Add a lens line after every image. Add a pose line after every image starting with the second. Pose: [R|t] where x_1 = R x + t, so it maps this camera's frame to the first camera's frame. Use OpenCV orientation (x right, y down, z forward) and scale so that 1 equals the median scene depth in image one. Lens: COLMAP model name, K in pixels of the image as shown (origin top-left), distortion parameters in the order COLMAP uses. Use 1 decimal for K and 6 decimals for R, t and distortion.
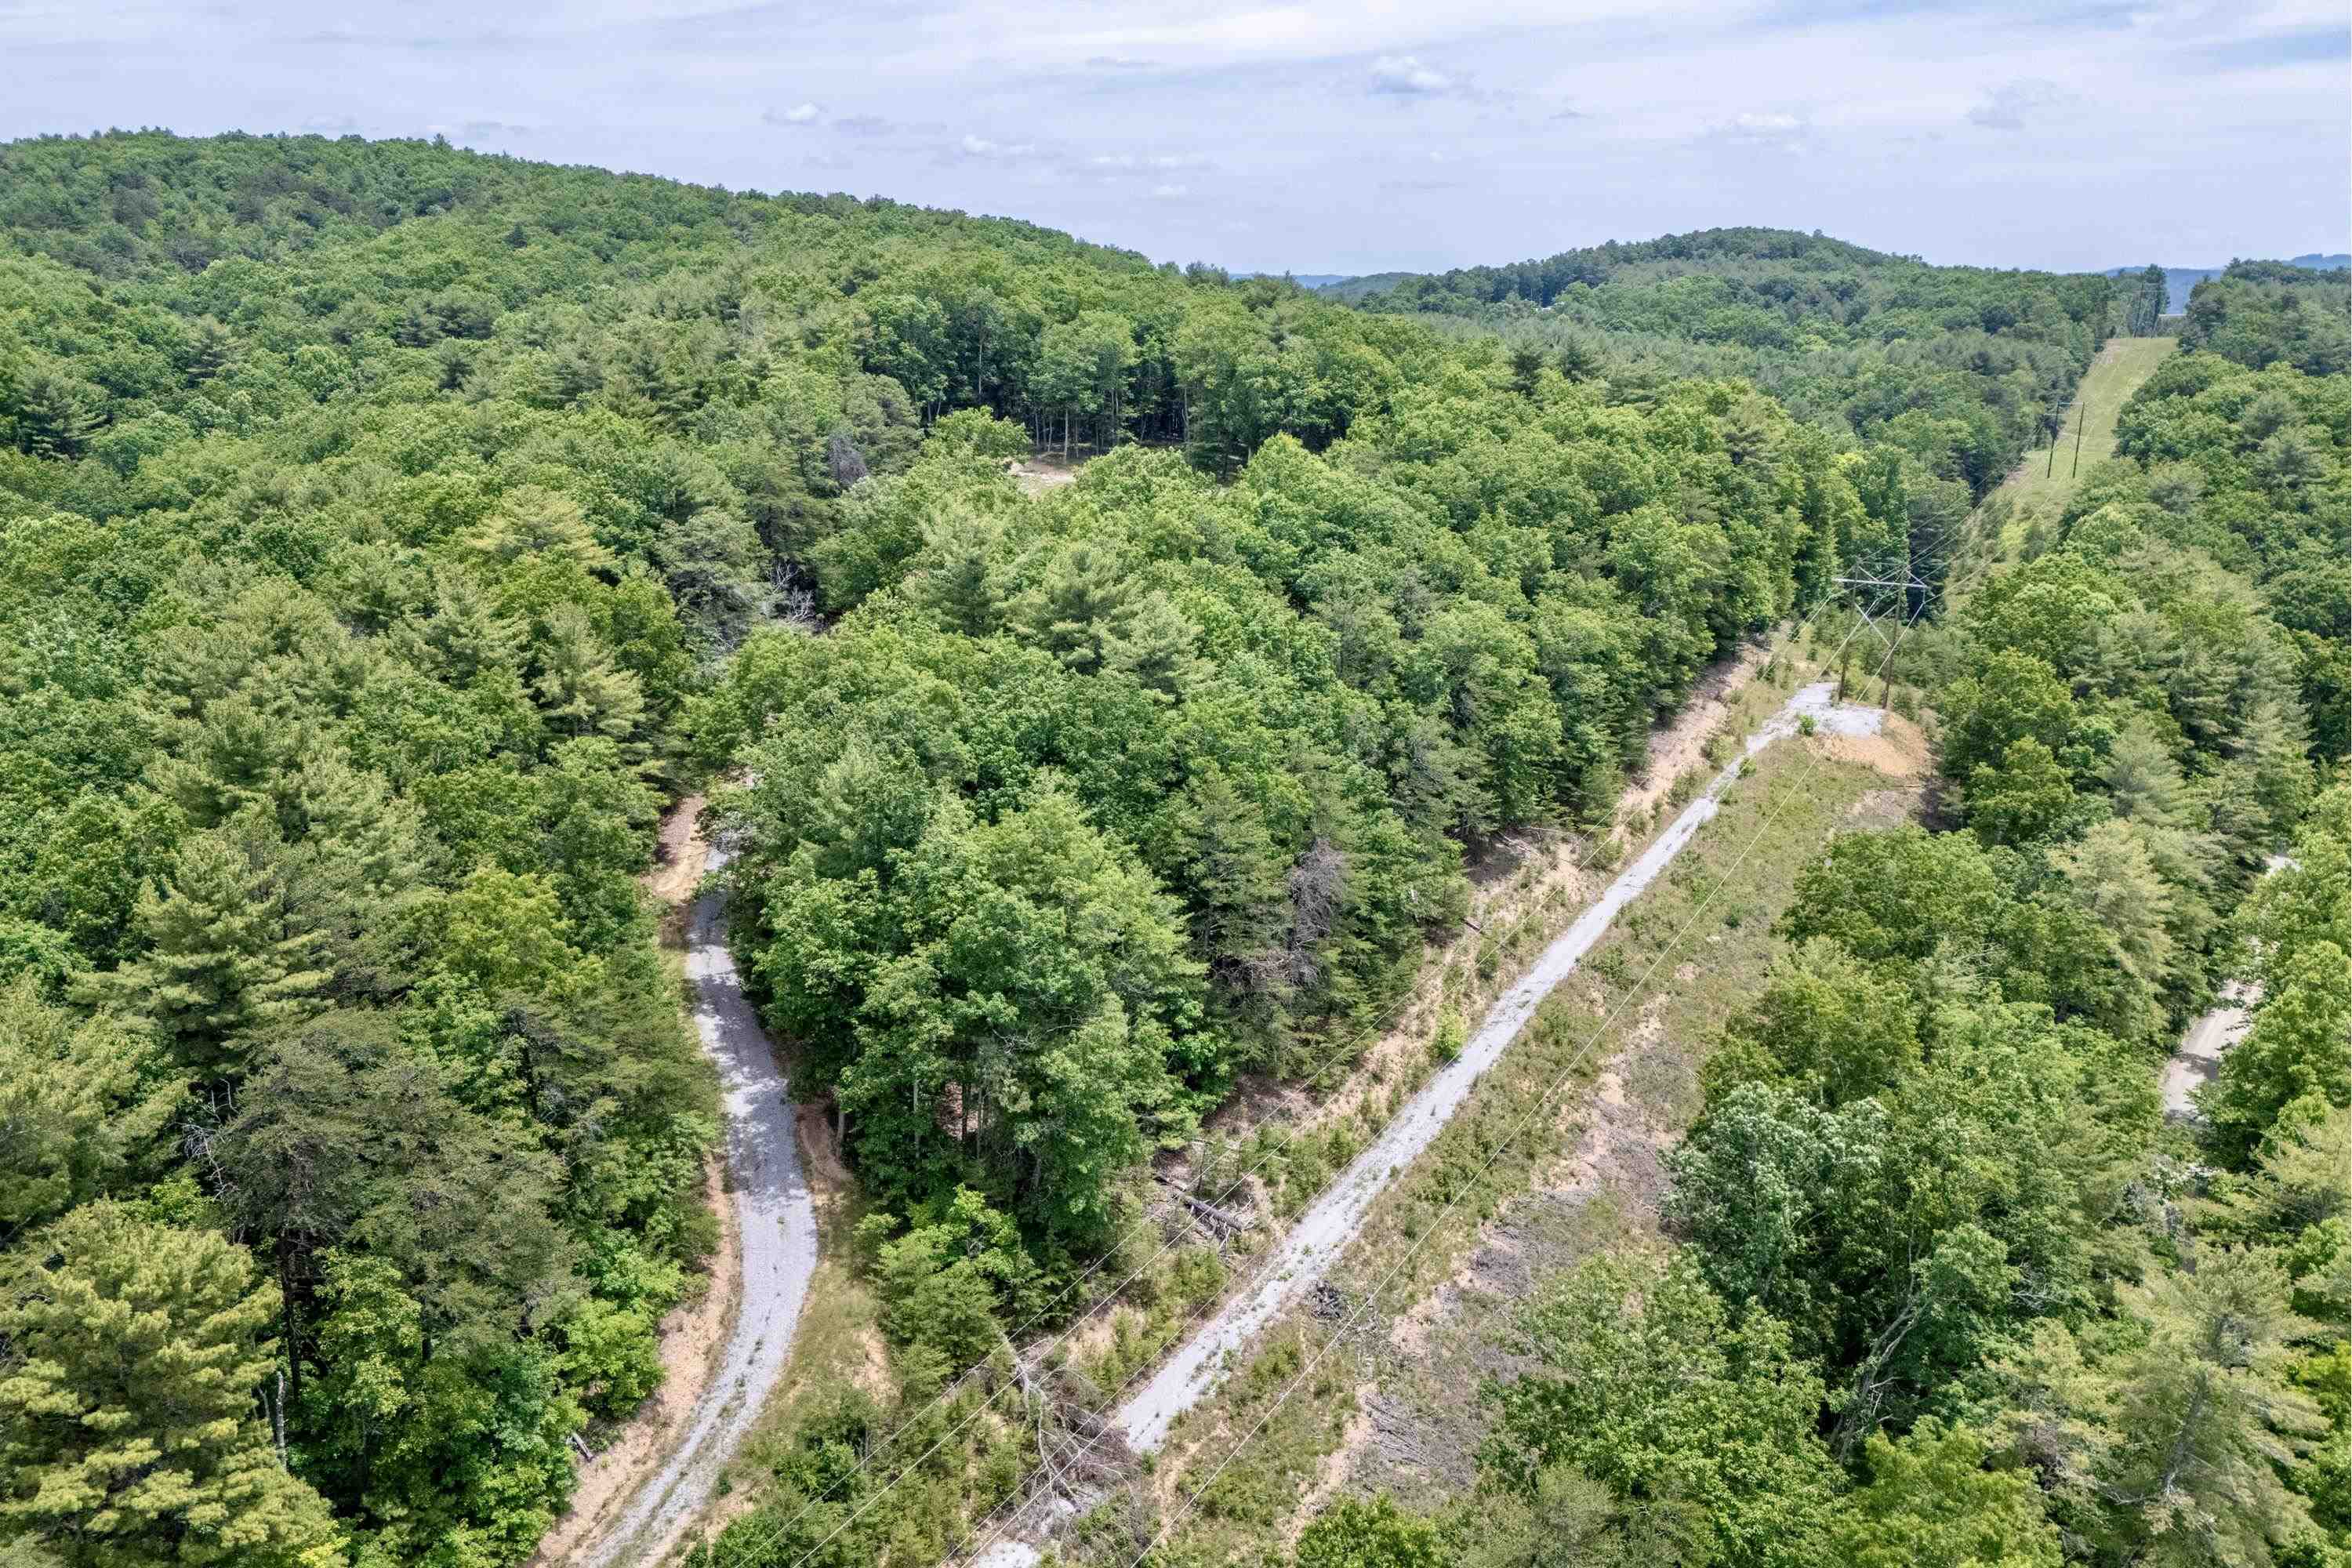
lens RADIAL K [[1725.8, 0, 1177.5], [0, 1725.8, 862.0], [0, 0, 1]] dist [0.075608, -0.072461]
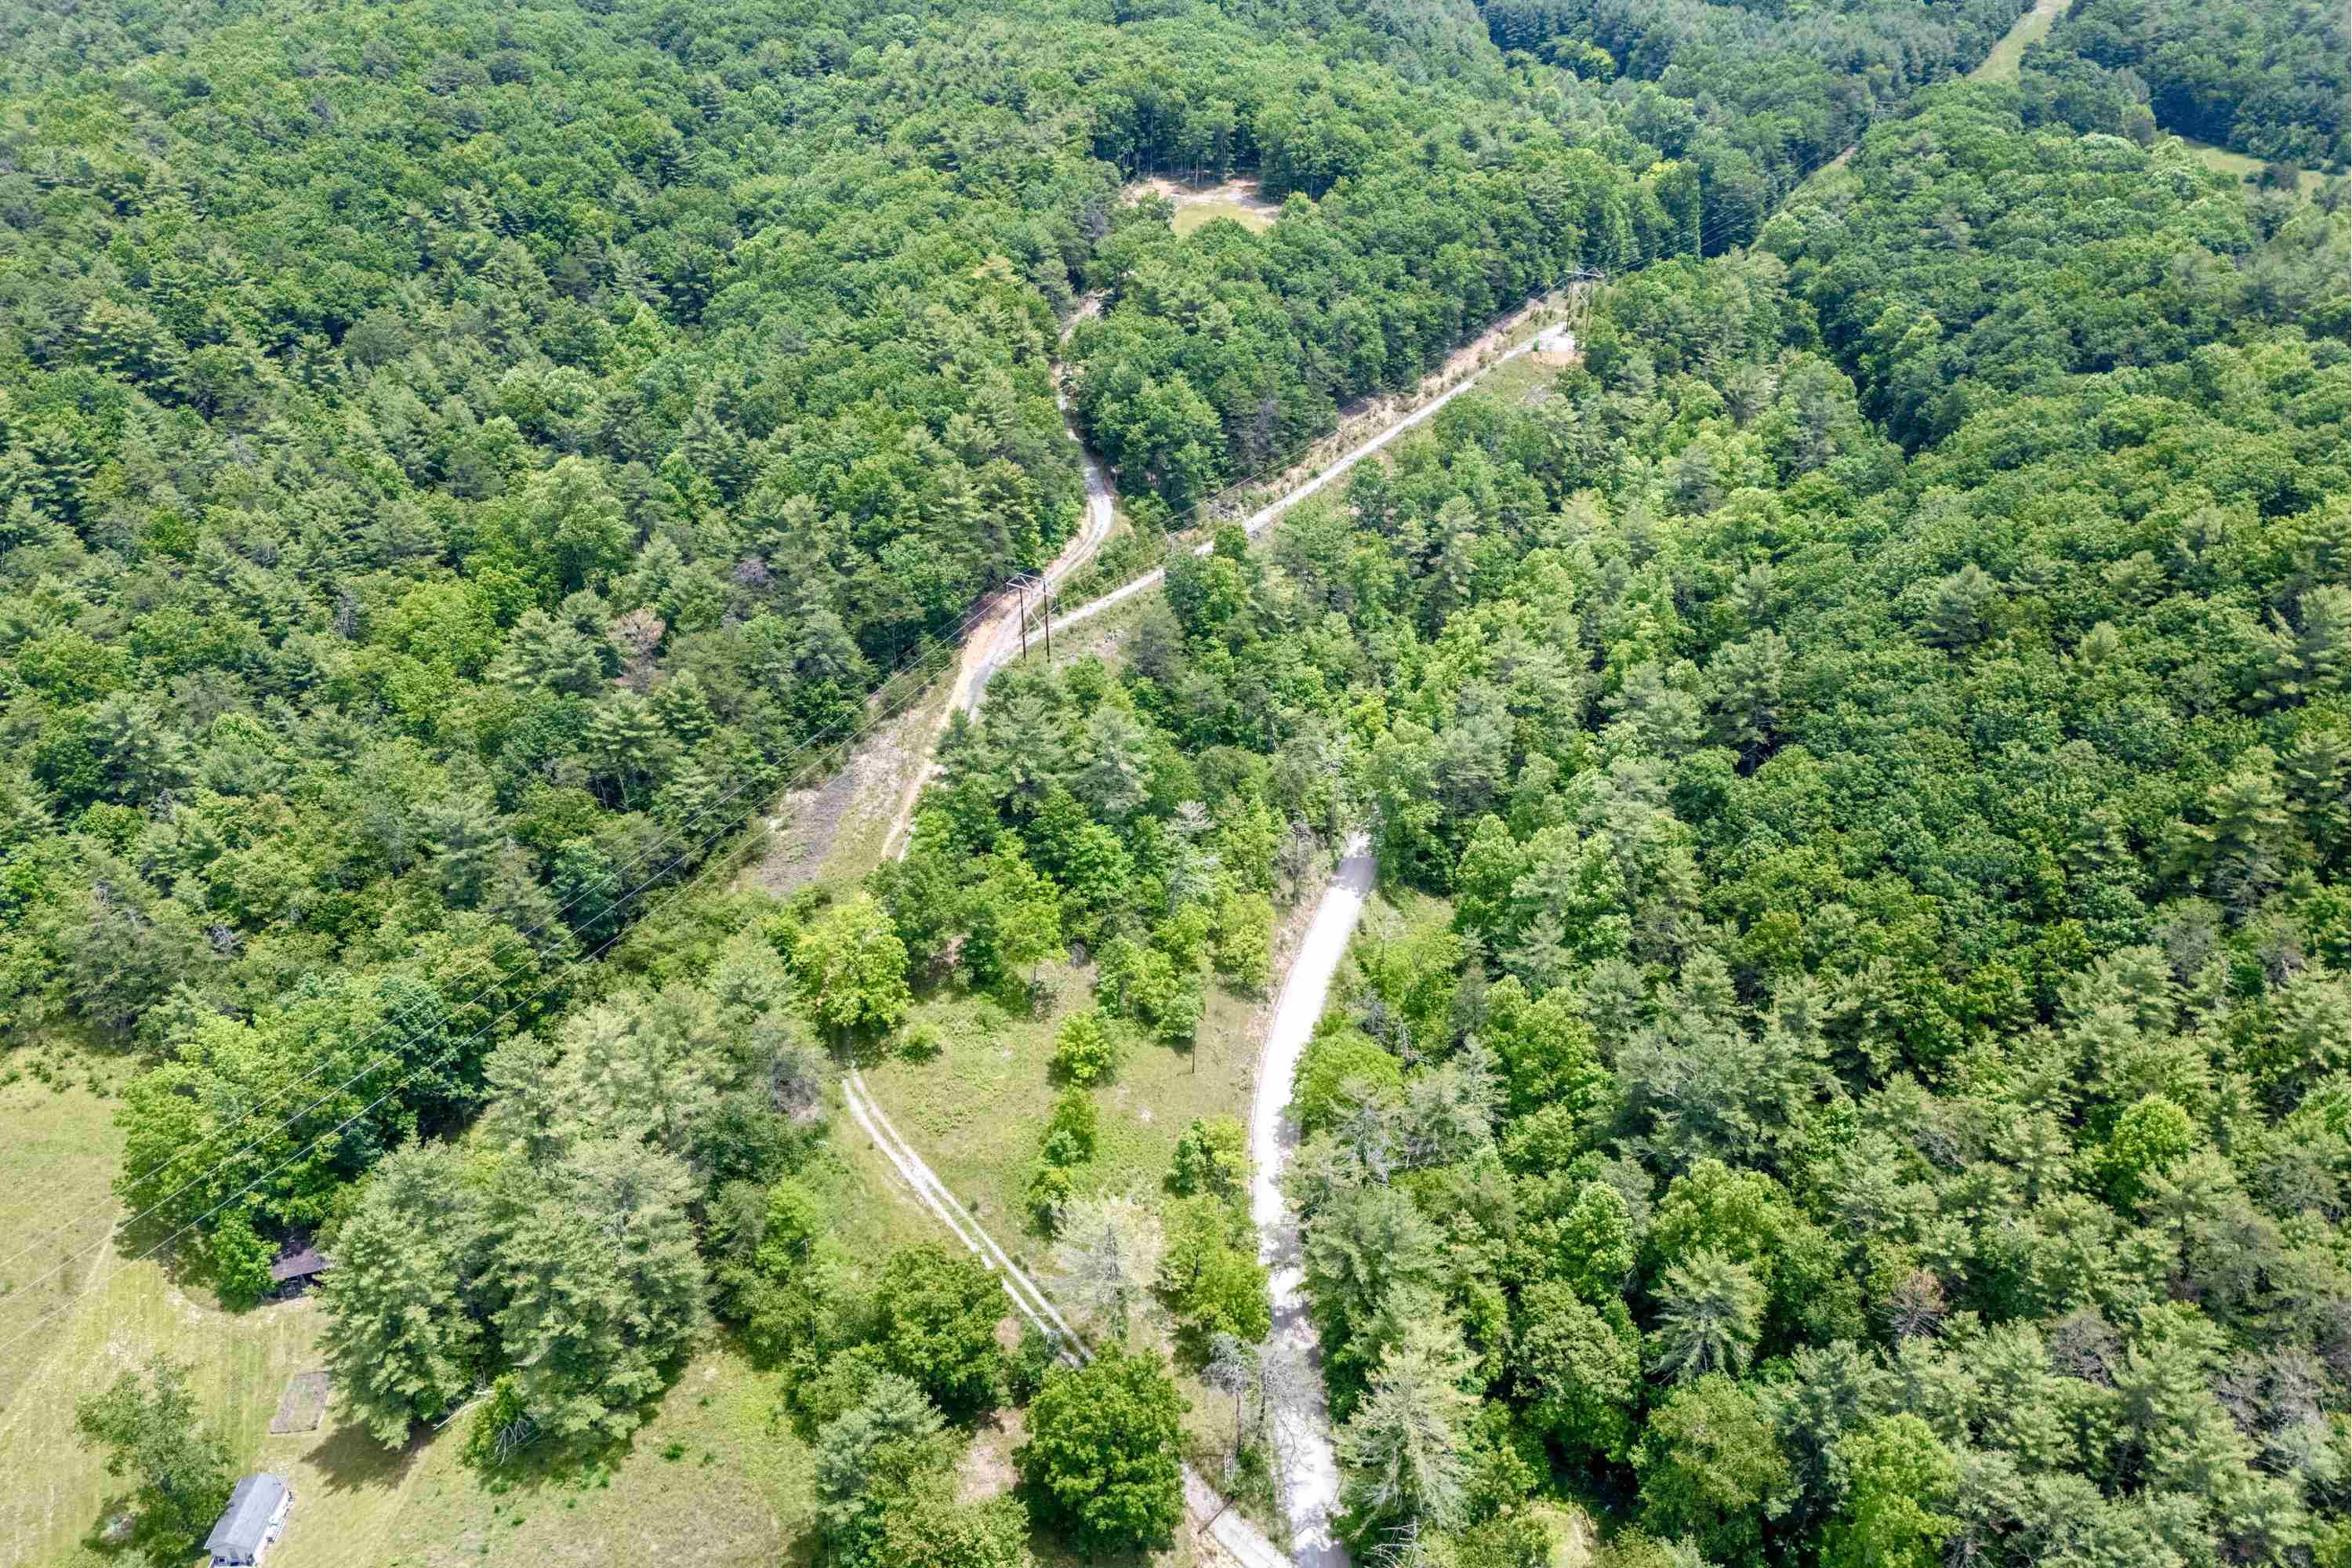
lens RADIAL K [[1725.8, 0, 1171.2], [0, 1725.8, 859.8], [0, 0, 1]] dist [0.075608, -0.072461]
pose [[0.996097, 0.040935, -0.078193, 0.092571], [-0.021128, 0.970774, 0.239063, 0.027365], [0.085694, -0.236478, 0.967851, -1.074986]]
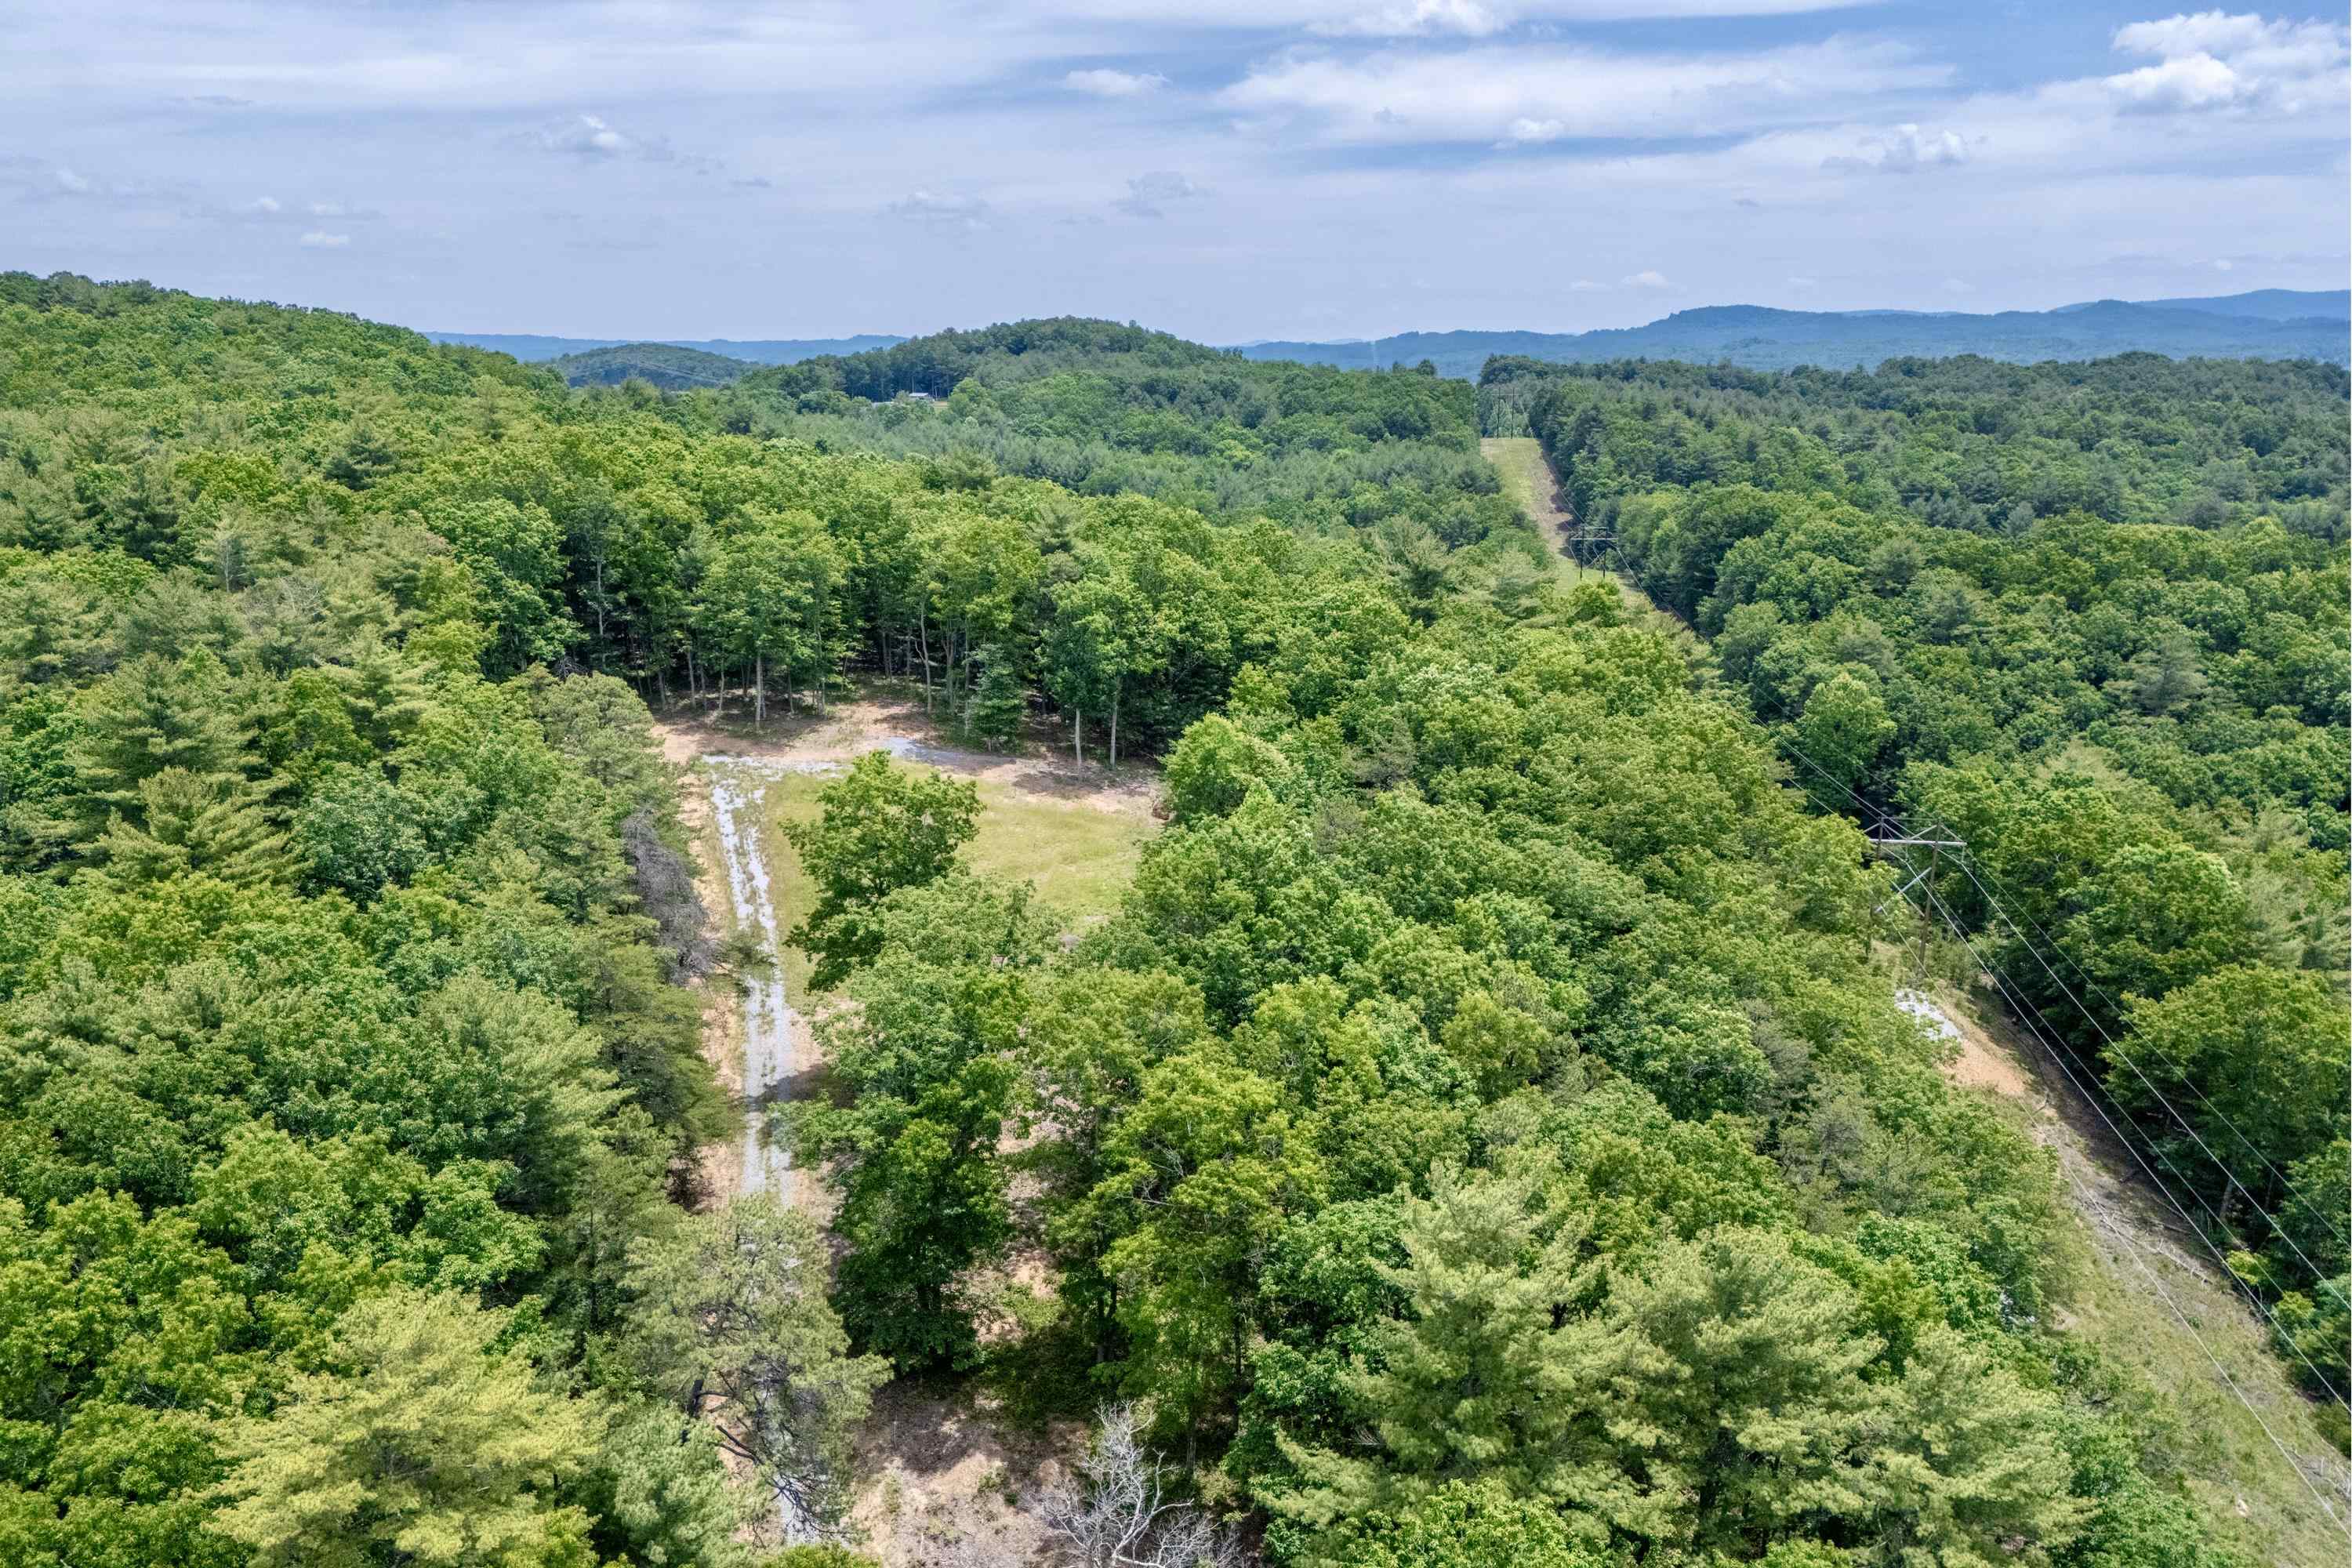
lens RADIAL K [[1725.8, 0, 1175.6], [0, 1725.8, 852.2], [0, 0, 1]] dist [0.075608, -0.072461]
pose [[0.909764, -0.111919, 0.399754, -0.207873], [0.126865, 0.991859, -0.011029, -0.168854], [-0.395265, 0.060748, 0.916556, 0.347945]]
